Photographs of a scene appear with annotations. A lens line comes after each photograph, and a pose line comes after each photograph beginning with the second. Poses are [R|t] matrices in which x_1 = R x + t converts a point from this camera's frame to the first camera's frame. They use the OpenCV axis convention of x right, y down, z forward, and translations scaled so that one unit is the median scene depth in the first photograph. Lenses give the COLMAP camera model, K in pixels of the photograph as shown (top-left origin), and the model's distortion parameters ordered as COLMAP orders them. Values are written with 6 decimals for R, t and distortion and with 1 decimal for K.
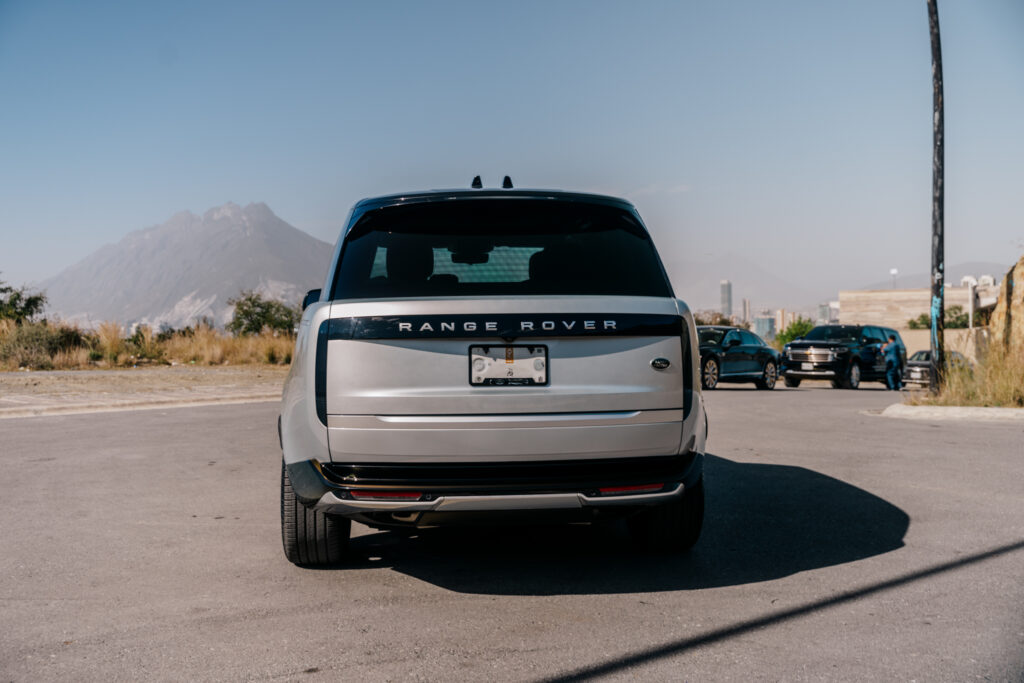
lens RADIAL K [[1091.7, 0, 511.7], [0, 1091.7, 341.9], [0, 0, 1]] dist [-0.004575, 0.000000]
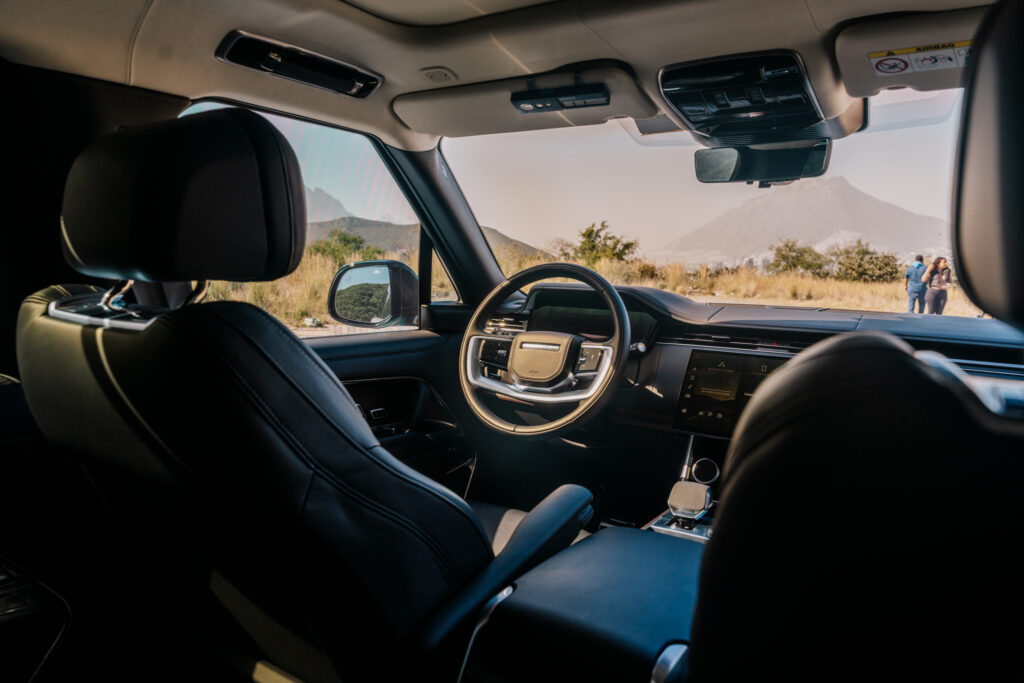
lens RADIAL K [[677.7, 0, 509.0], [0, 677.7, 340.6], [0, 0, 1]] dist [0.012275, 0.002104]
pose [[0.784333, 0.098974, -0.612393, 0.002884], [-0.034576, 0.992631, 0.116143, -0.010660], [0.619375, -0.069920, 0.781975, 0.178535]]
